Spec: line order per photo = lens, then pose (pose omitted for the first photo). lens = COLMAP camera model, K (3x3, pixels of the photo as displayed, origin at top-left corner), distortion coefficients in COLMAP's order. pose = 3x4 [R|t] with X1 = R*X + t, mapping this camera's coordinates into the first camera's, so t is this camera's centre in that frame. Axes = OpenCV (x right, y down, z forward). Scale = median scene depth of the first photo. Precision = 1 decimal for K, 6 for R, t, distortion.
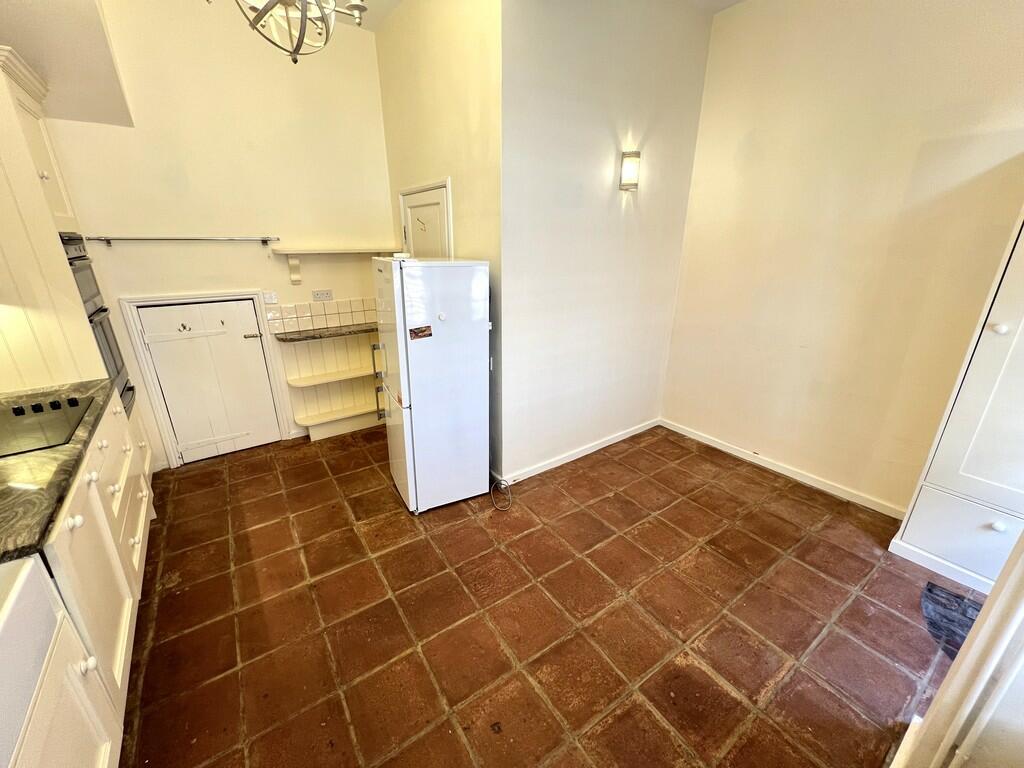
lens RADIAL K [[416.1, 0, 511.4], [0, 416.1, 385.7], [0, 0, 1]] dist [0.000009, -0.000045]
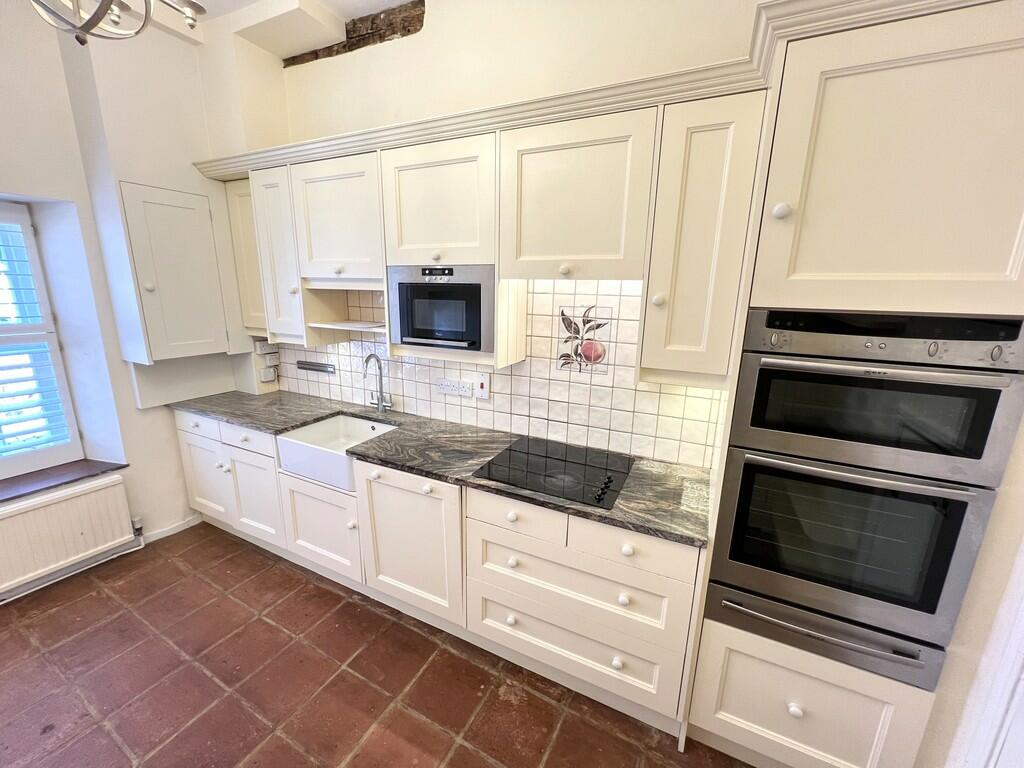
lens RADIAL K [[416.1, 0, 512.5], [0, 416.1, 386.1], [0, 0, 1]] dist [0.000009, -0.000045]
pose [[-0.888407, 0.086694, -0.450797, -0.553946], [-0.176040, 0.842590, 0.508971, -0.551974], [0.423962, 0.531532, -0.733301, 1.447685]]
